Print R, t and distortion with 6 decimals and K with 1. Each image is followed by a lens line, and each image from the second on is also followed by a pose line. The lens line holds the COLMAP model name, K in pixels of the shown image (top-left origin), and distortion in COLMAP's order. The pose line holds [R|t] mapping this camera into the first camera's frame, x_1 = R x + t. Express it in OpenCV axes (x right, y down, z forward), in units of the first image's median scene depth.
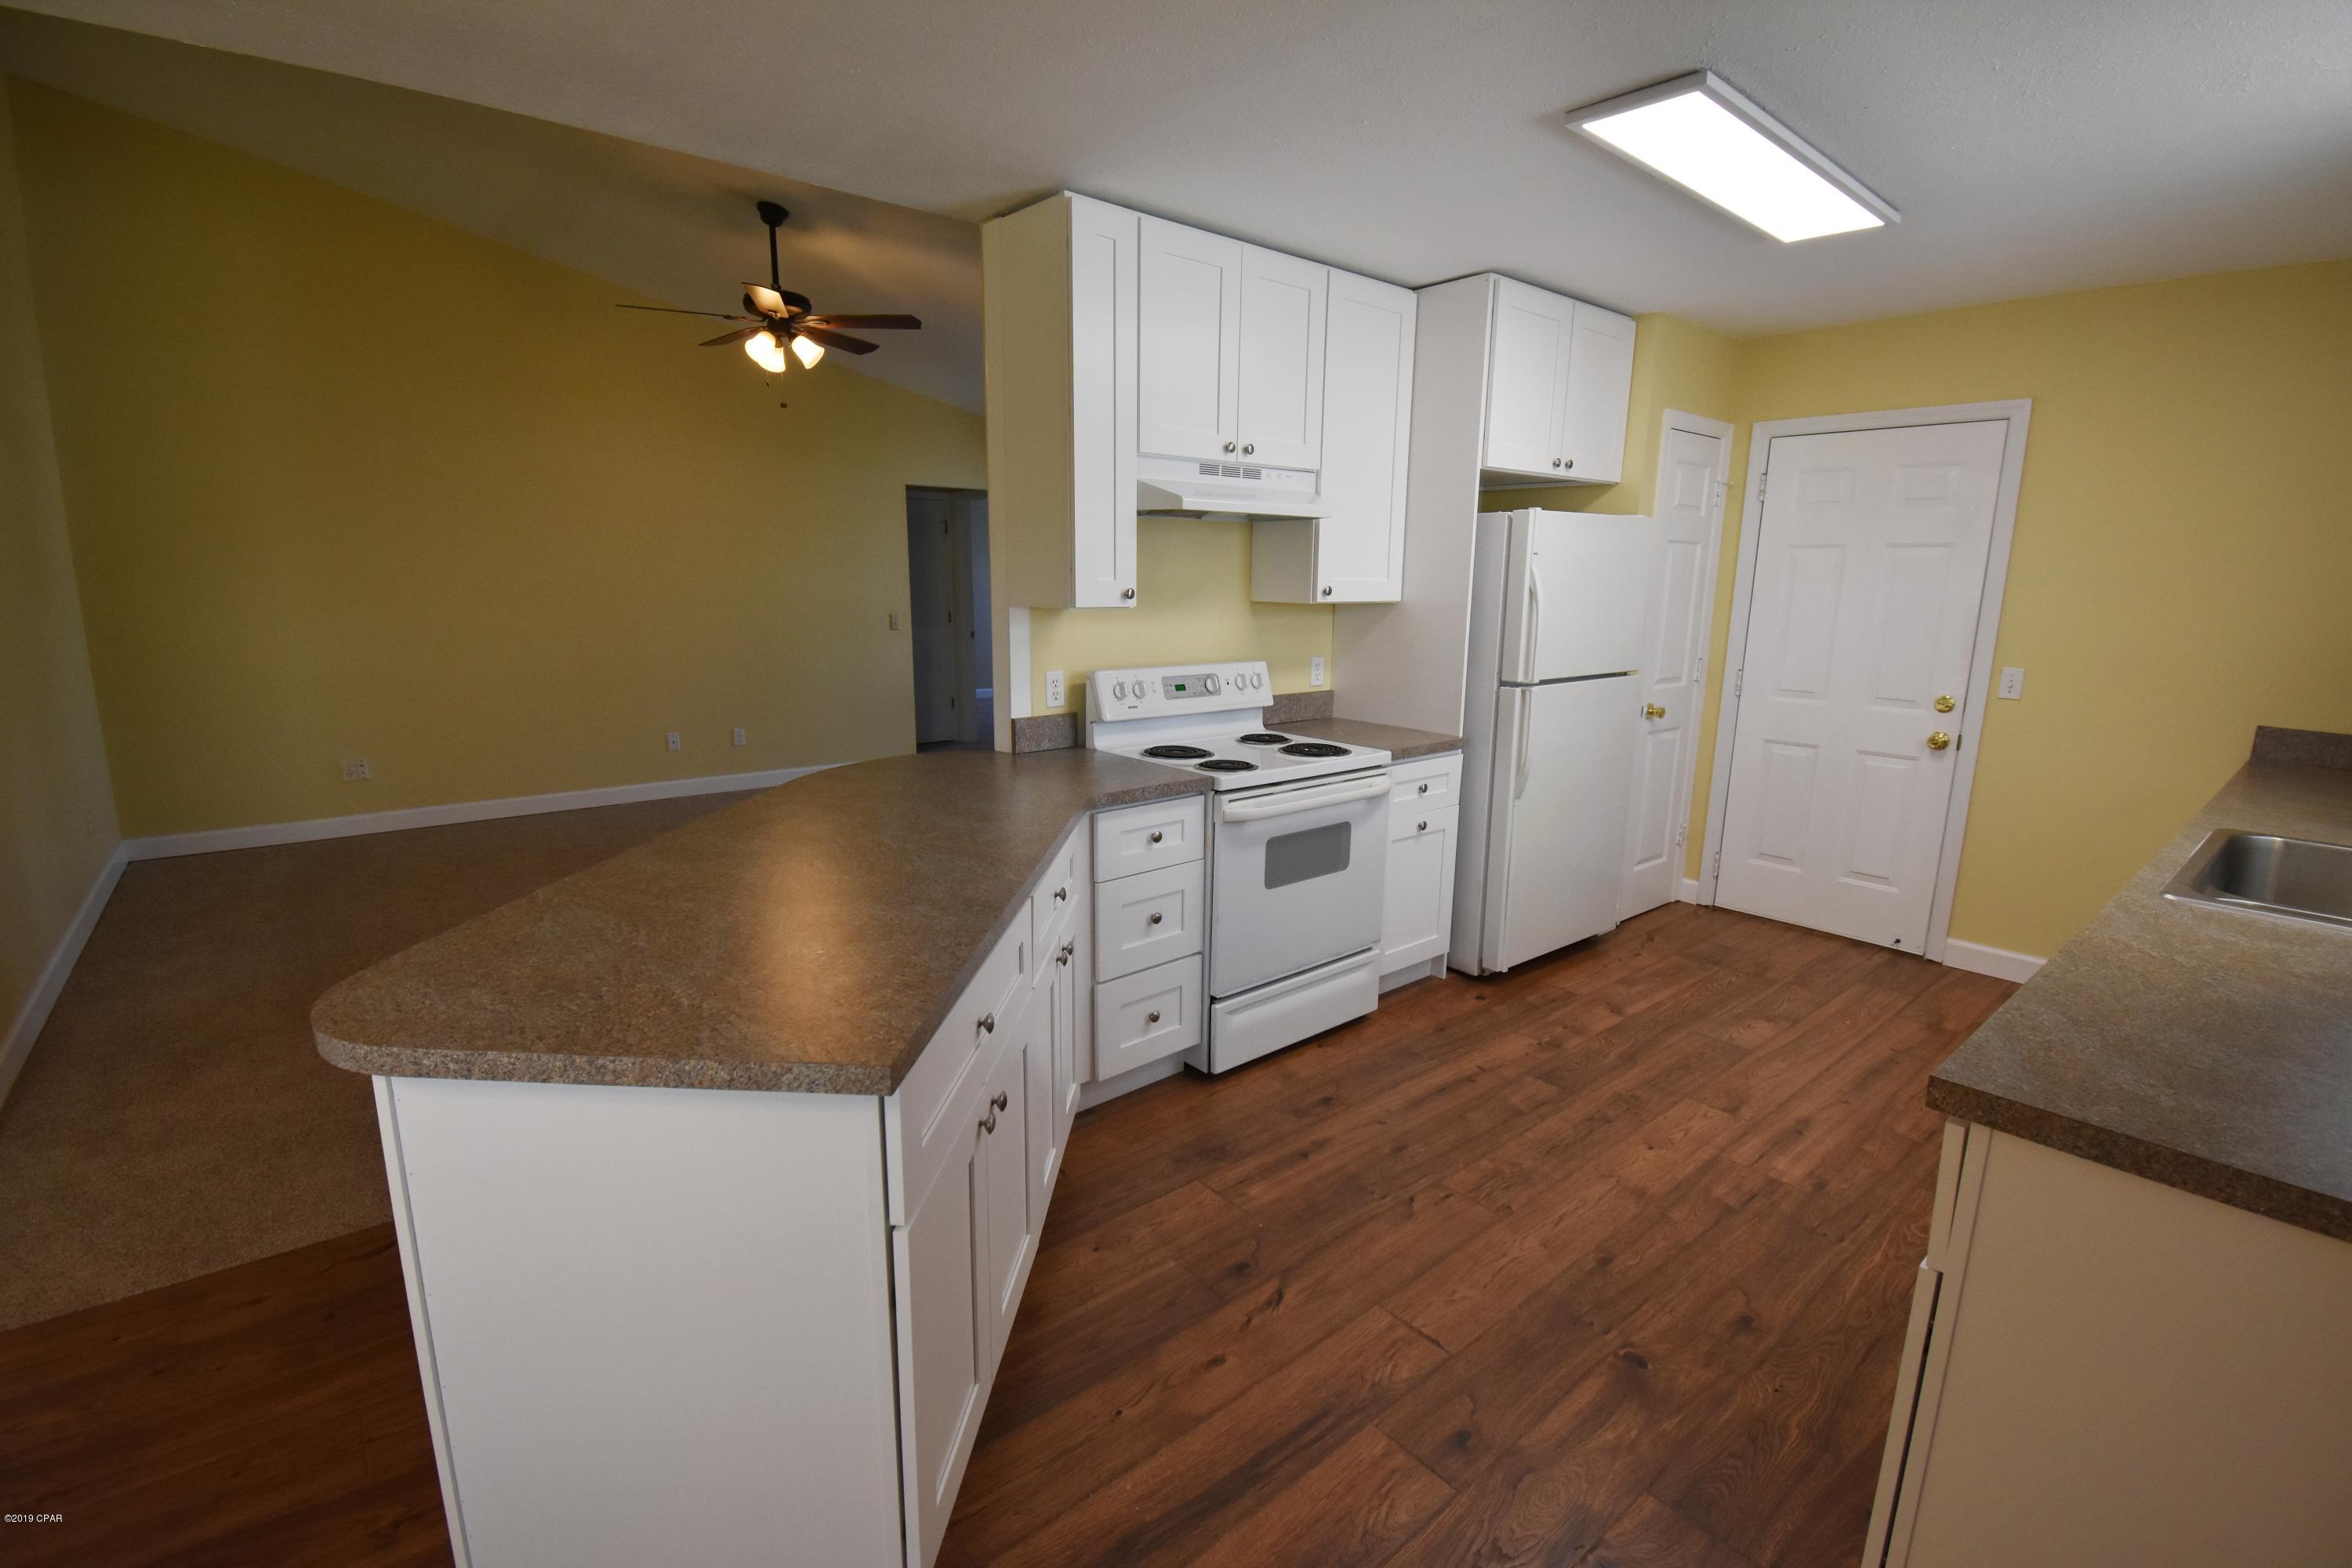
lens RADIAL K [[1036.1, 0, 1184.0], [0, 1036.1, 781.8], [0, 0, 1]] dist [0.020476, -0.029049]
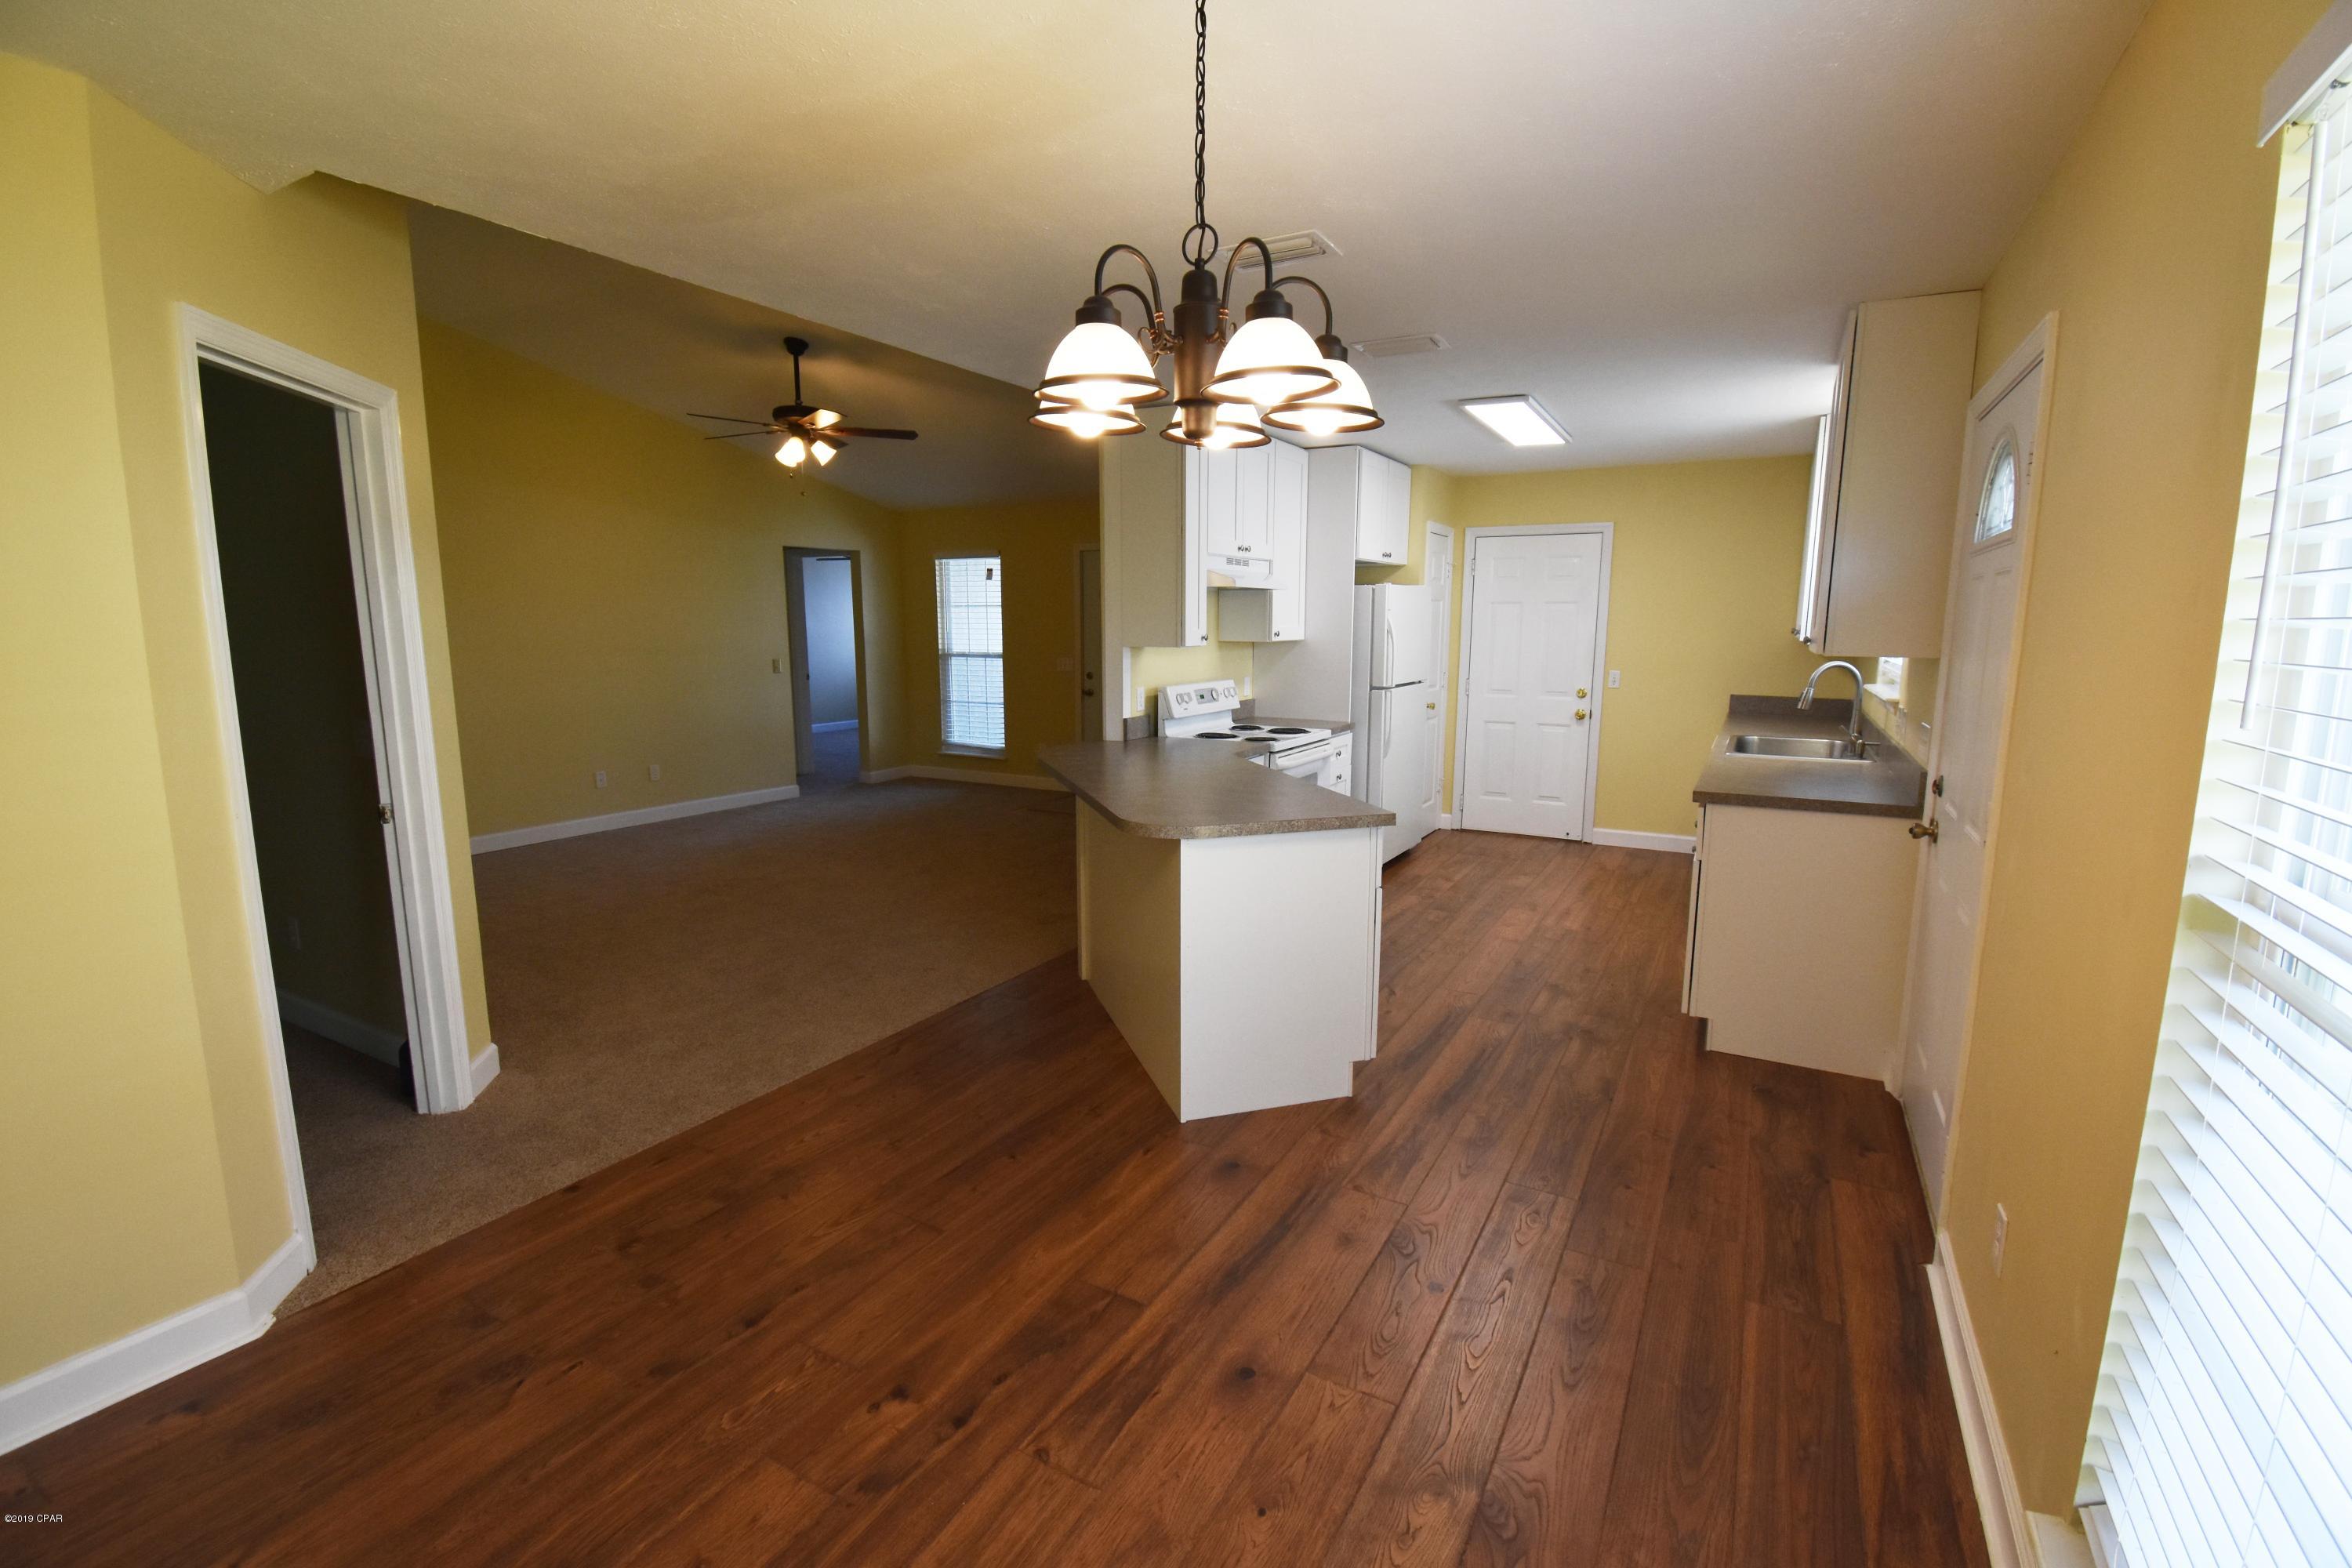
lens RADIAL K [[1036.1, 0, 1184.0], [0, 1036.1, 781.8], [0, 0, 1]] dist [0.020476, -0.029049]
pose [[0.934249, -0.064696, 0.350703, -0.570836], [0.078120, 0.996649, -0.024249, 0.071158], [-0.347959, 0.050052, 0.936173, -0.436282]]
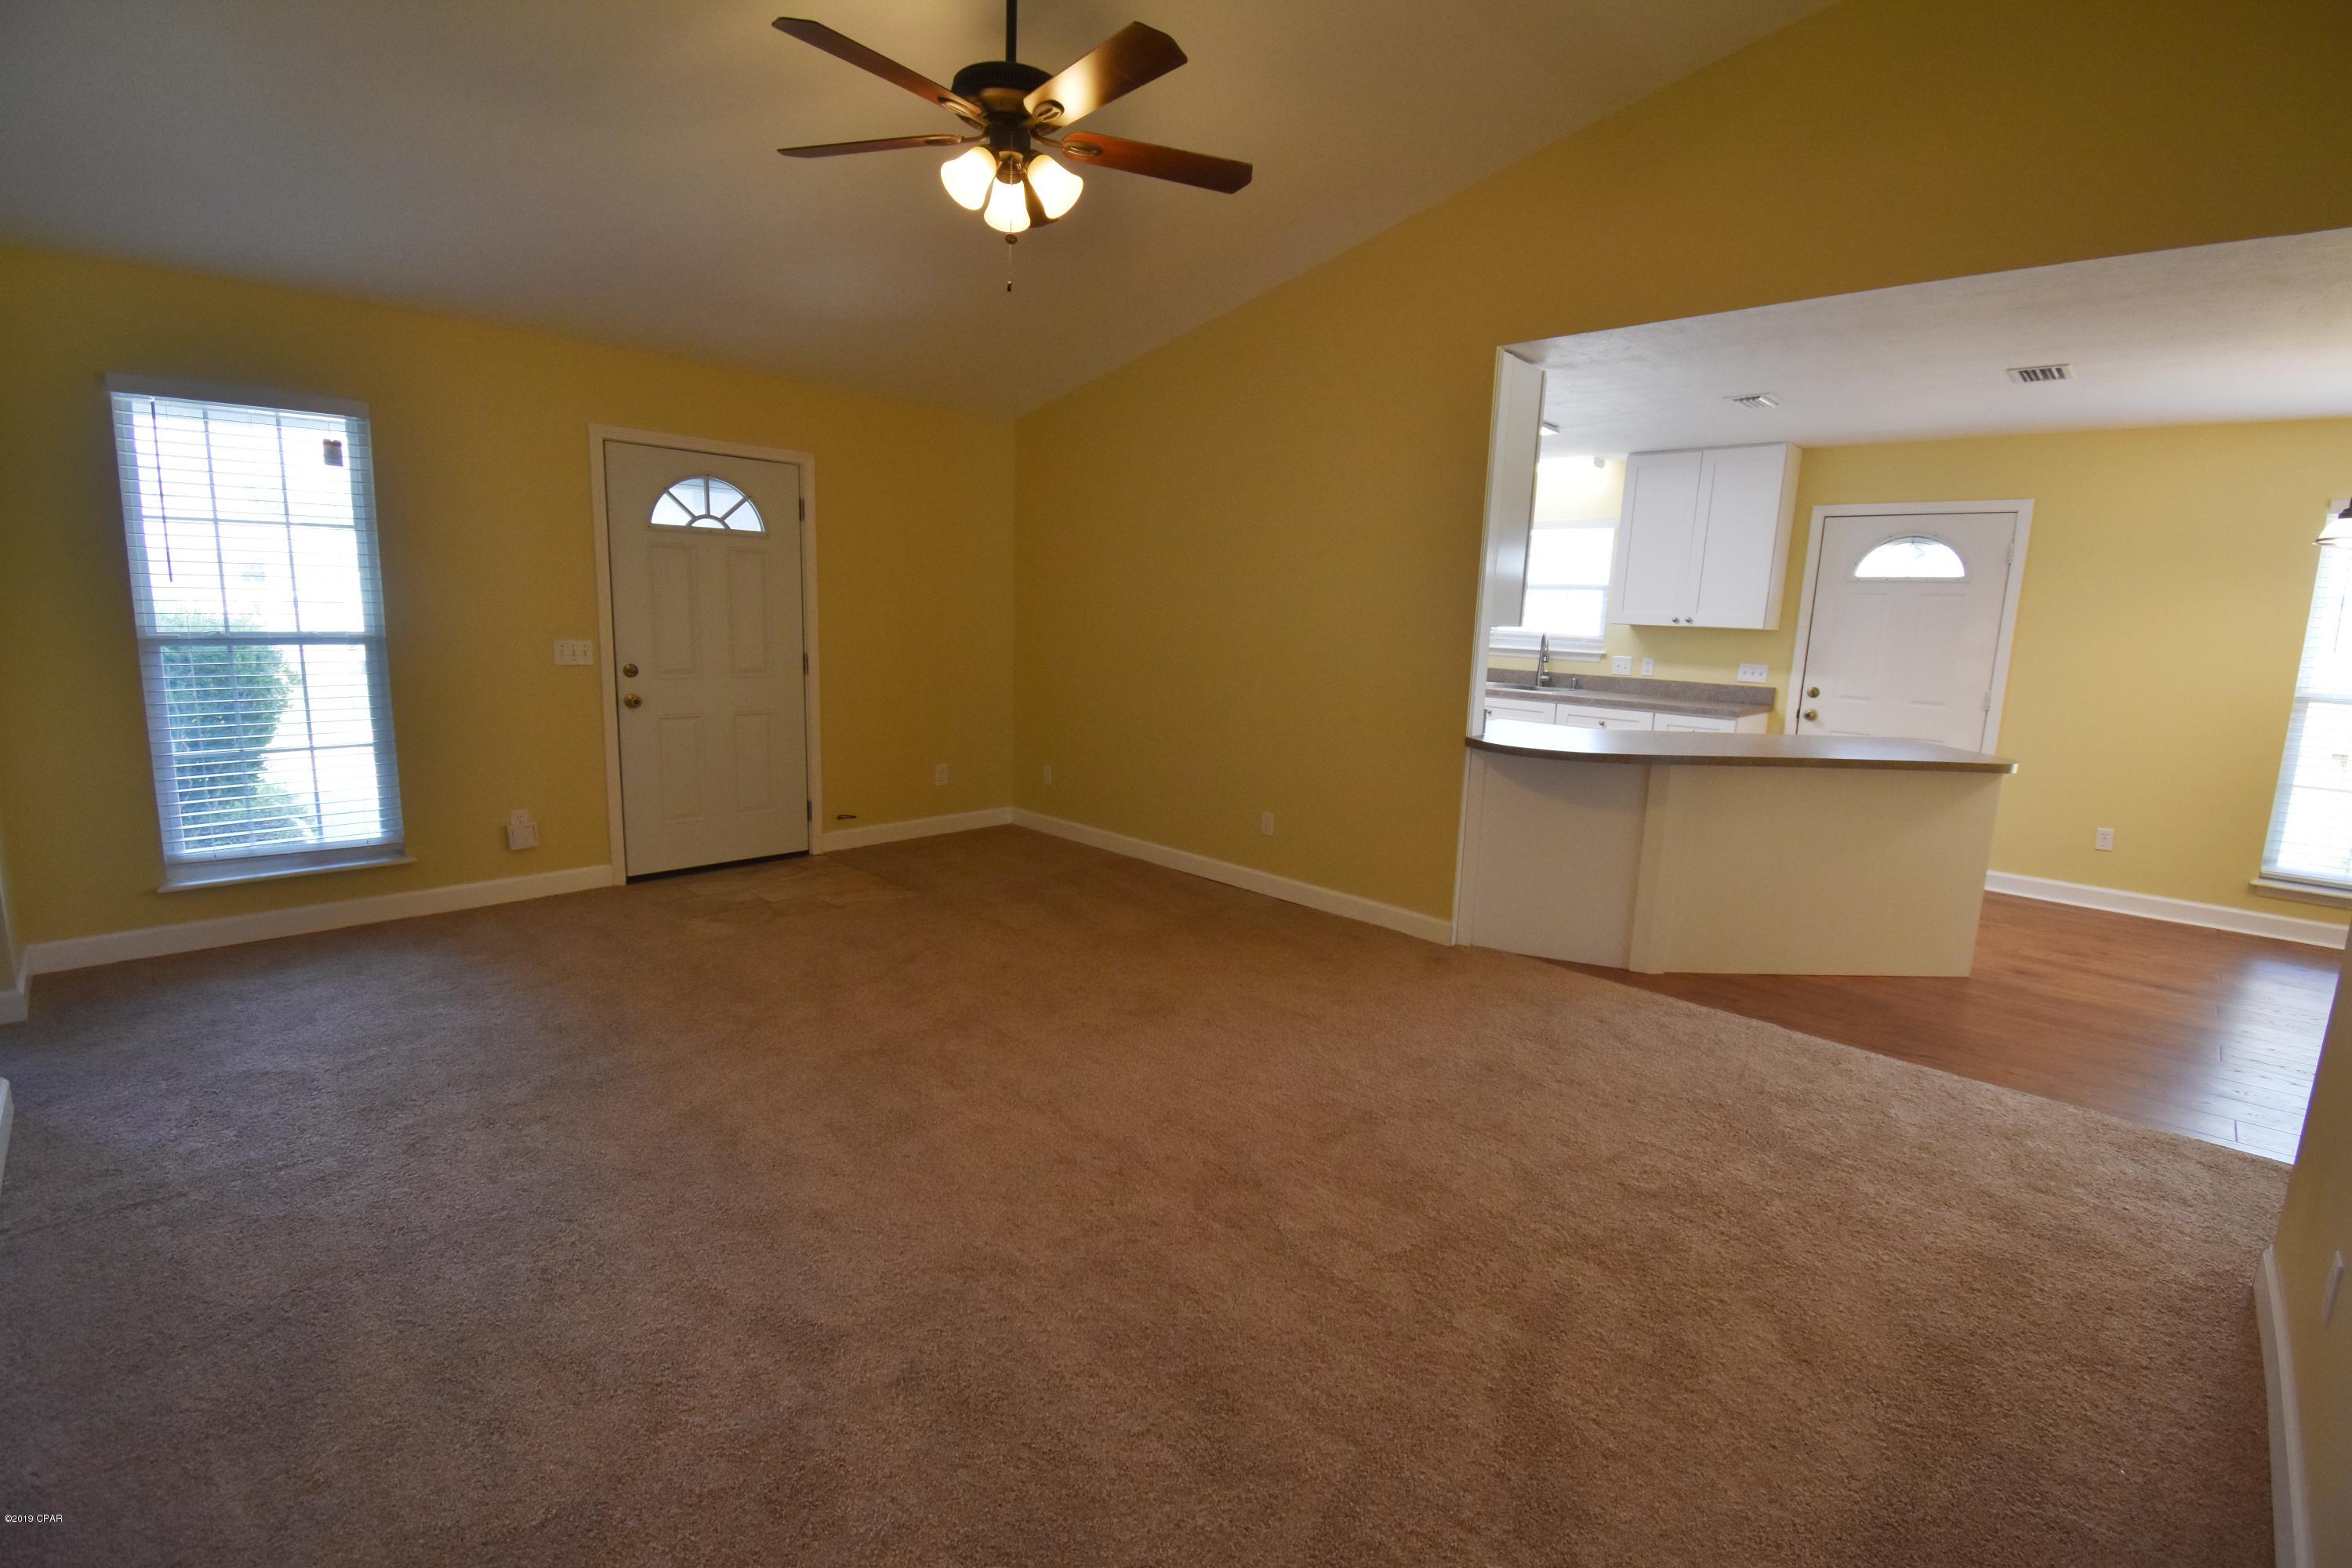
lens RADIAL K [[1036.1, 0, 1184.0], [0, 1036.1, 781.8], [0, 0, 1]] dist [0.020476, -0.029049]
pose [[-0.099869, -0.184182, 0.977805, -1.345409], [0.158778, 0.967175, 0.198397, -0.274411], [-0.982250, 0.175068, -0.067347, 1.350807]]
